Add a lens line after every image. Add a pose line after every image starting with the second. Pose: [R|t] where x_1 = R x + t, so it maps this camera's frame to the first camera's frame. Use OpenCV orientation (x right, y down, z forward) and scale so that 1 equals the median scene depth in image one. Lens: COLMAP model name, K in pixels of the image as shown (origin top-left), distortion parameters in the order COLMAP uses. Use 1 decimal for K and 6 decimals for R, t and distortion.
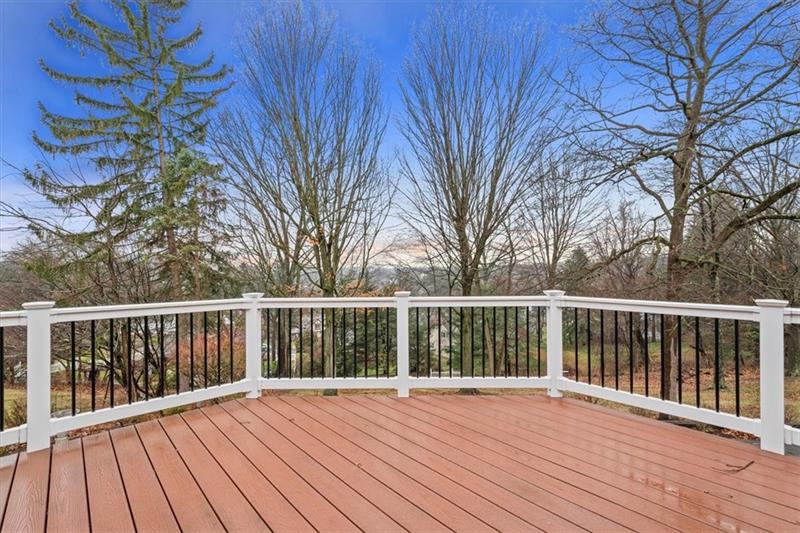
lens RADIAL K [[349.9, 0, 398.9], [0, 349.9, 267.9], [0, 0, 1]] dist [0.017972, -0.003275]
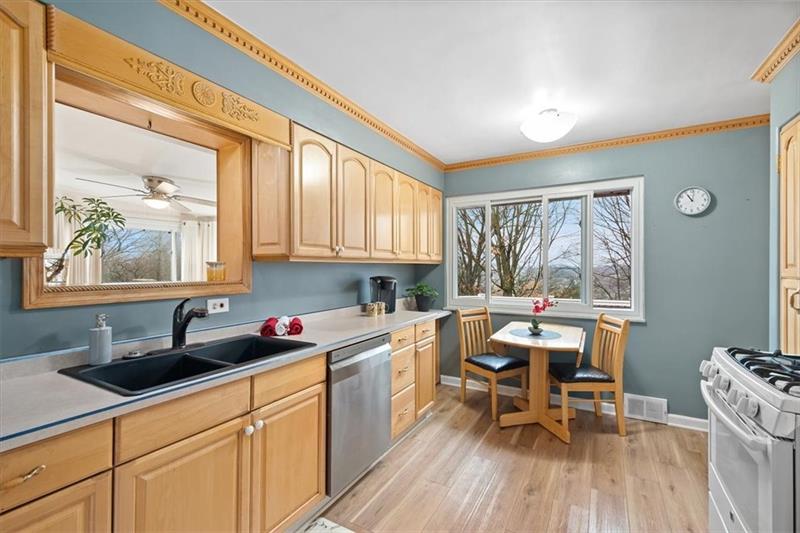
lens RADIAL K [[349.9, 0, 403.1], [0, 349.9, 267.7], [0, 0, 1]] dist [0.017972, -0.003275]
pose [[0.884764, 0.004178, -0.466021, 0.027777], [-0.002643, 0.999989, 0.003947, -0.012139], [0.466033, -0.002260, 0.884765, -0.156258]]
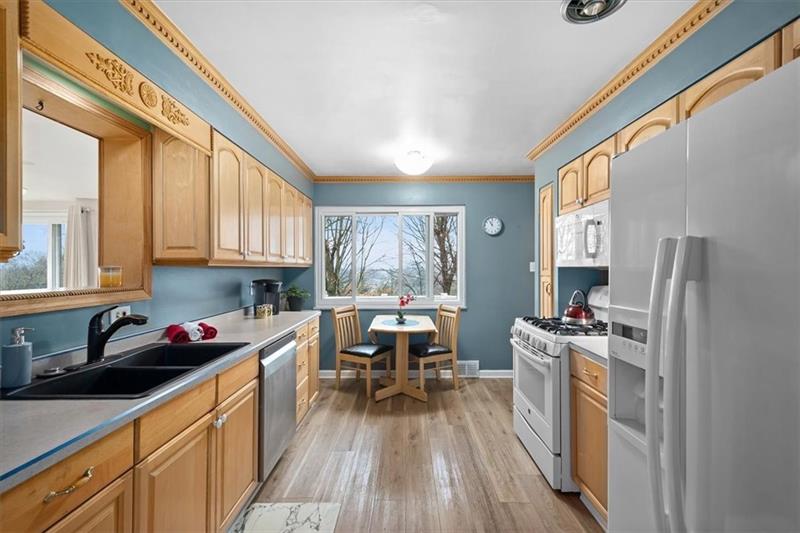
lens RADIAL K [[349.9, 0, 402.4], [0, 349.9, 269.1], [0, 0, 1]] dist [0.017972, -0.003275]
pose [[0.999708, 0.000445, 0.024170, 0.011339], [-0.000473, 0.999999, 0.001164, -0.012534], [-0.024170, -0.001175, 0.999707, -0.177774]]
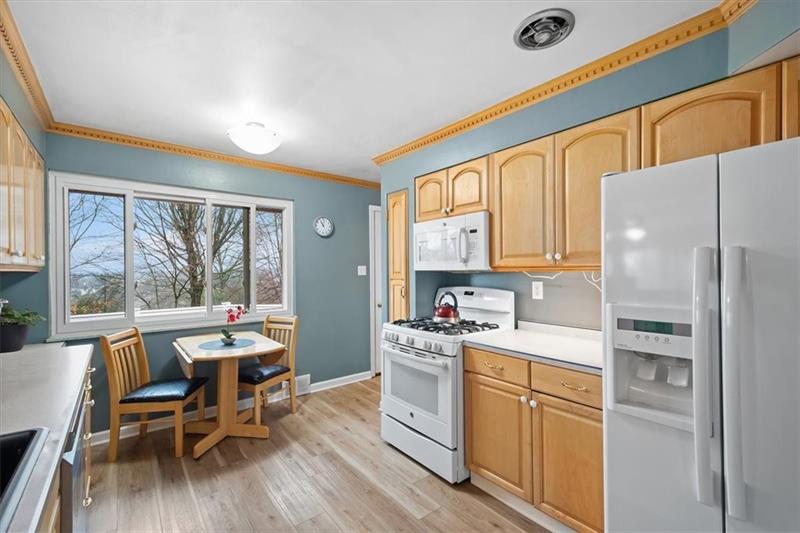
lens RADIAL K [[349.9, 0, 404.5], [0, 349.9, 272.7], [0, 0, 1]] dist [0.017972, -0.003275]
pose [[0.755901, -0.004823, 0.654669, -0.014086], [0.004486, 0.999988, 0.002188, -0.012663], [-0.654671, 0.001283, 0.755913, -0.155177]]
